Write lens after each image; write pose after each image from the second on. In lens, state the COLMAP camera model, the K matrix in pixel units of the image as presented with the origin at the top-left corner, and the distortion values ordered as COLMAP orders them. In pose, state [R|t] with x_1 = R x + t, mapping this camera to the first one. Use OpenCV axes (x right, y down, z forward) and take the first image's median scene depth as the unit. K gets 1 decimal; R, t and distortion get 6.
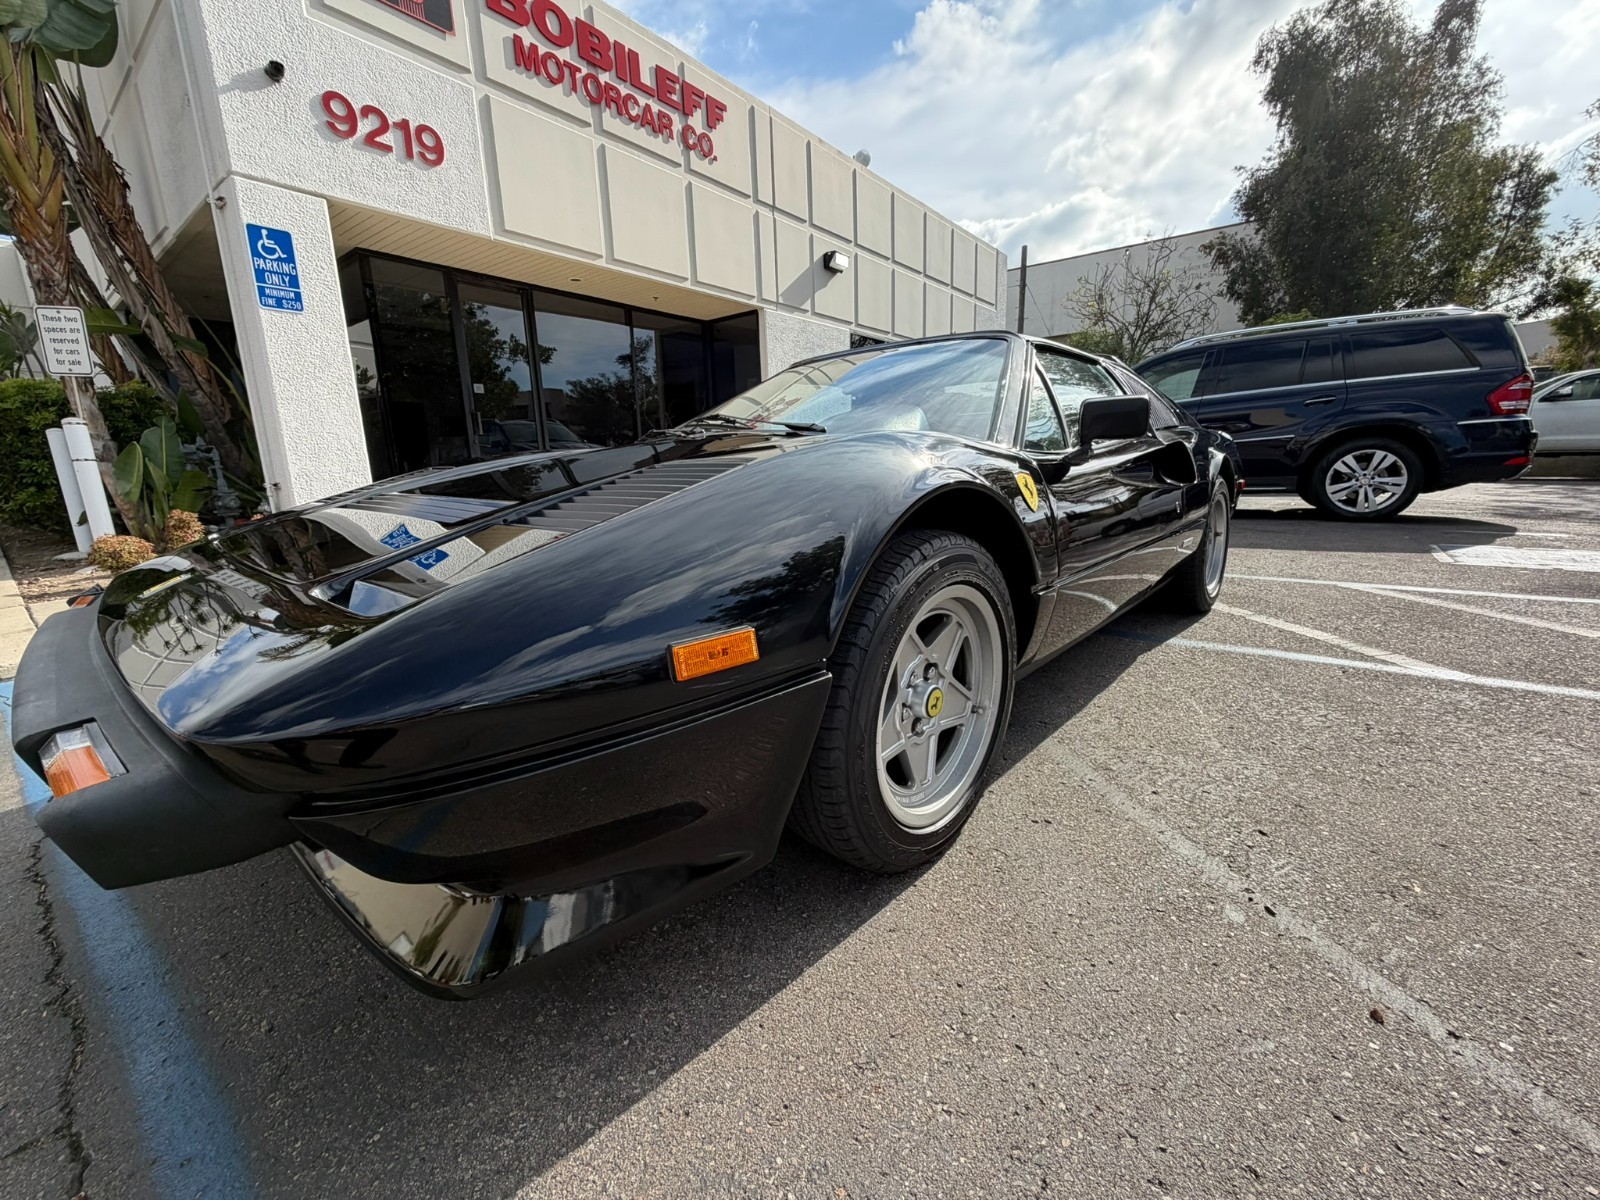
lens RADIAL K [[637.0, 0, 788.4], [0, 637.0, 567.4], [0, 0, 1]] dist [-0.004796, 0.001589]
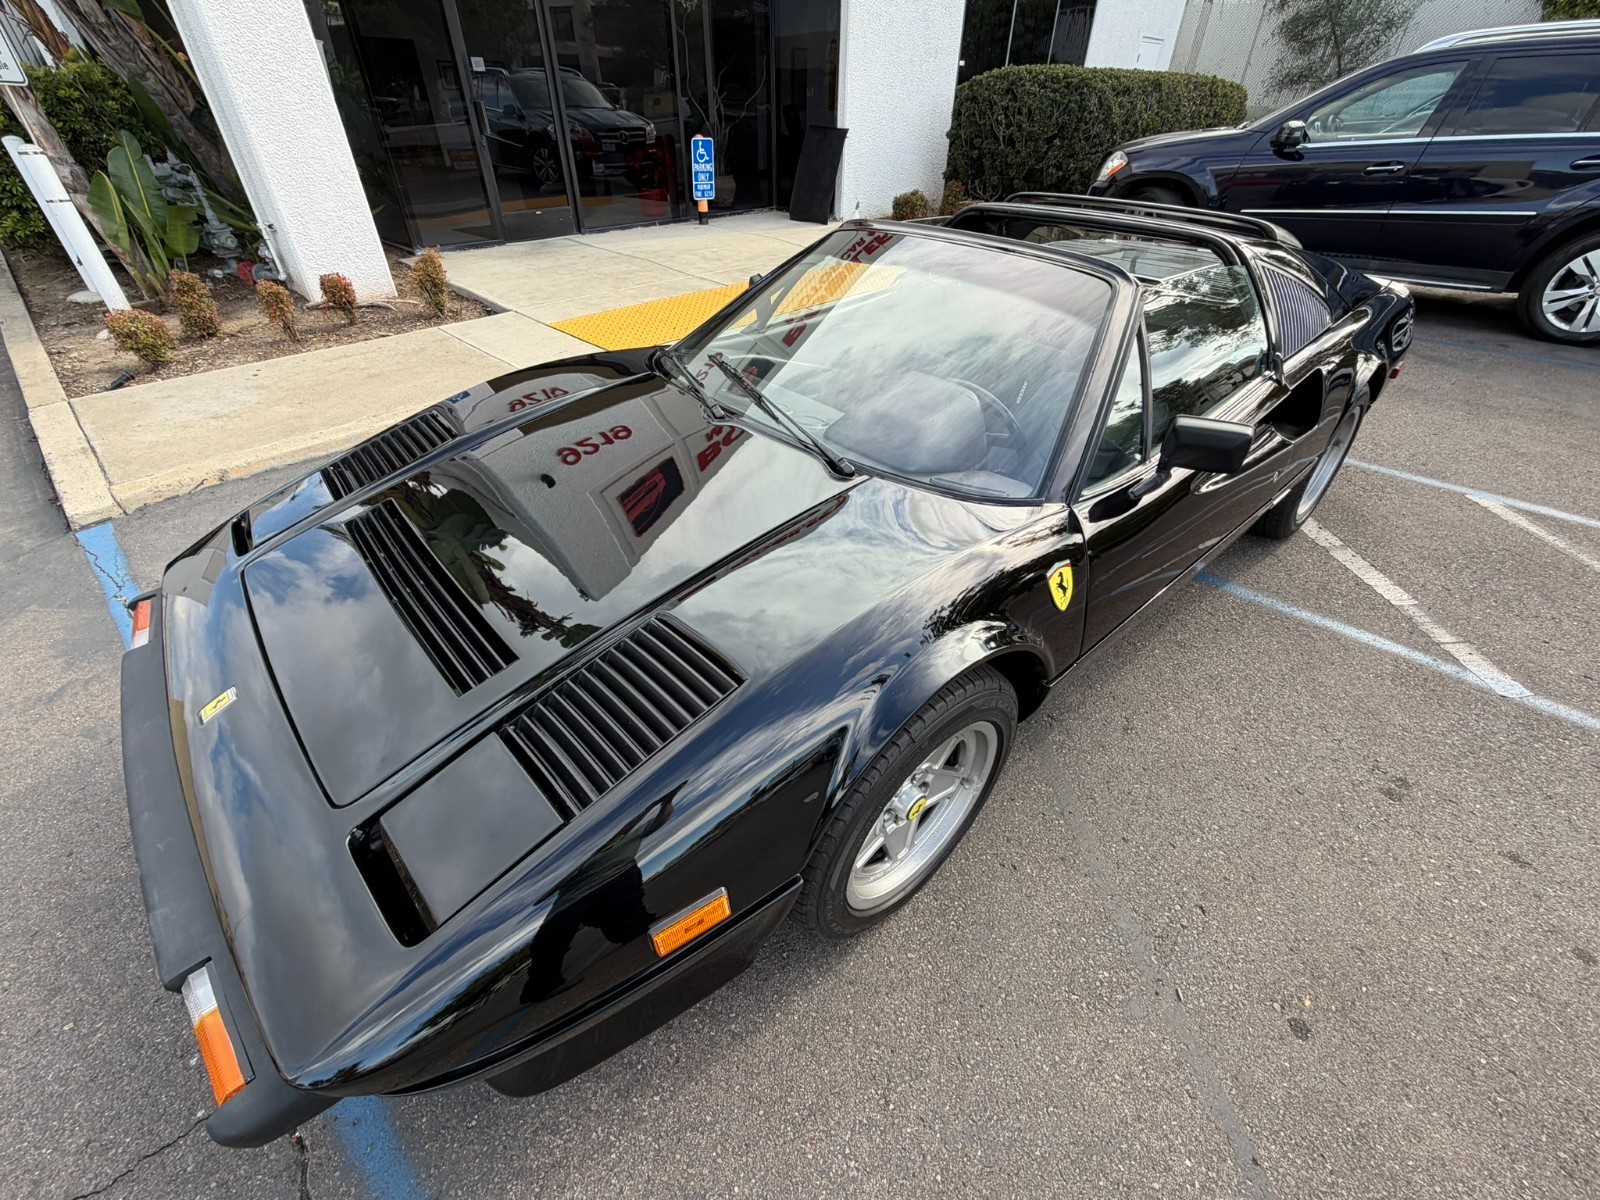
lens RADIAL K [[679.4, 0, 793.0], [0, 679.4, 566.6], [0, 0, 1]] dist [0.004228, -0.001446]
pose [[0.994567, 0.080966, -0.065430, 0.038210], [-0.046637, 0.908487, 0.415303, -0.389582], [0.093068, -0.409995, 0.907327, 0.059686]]
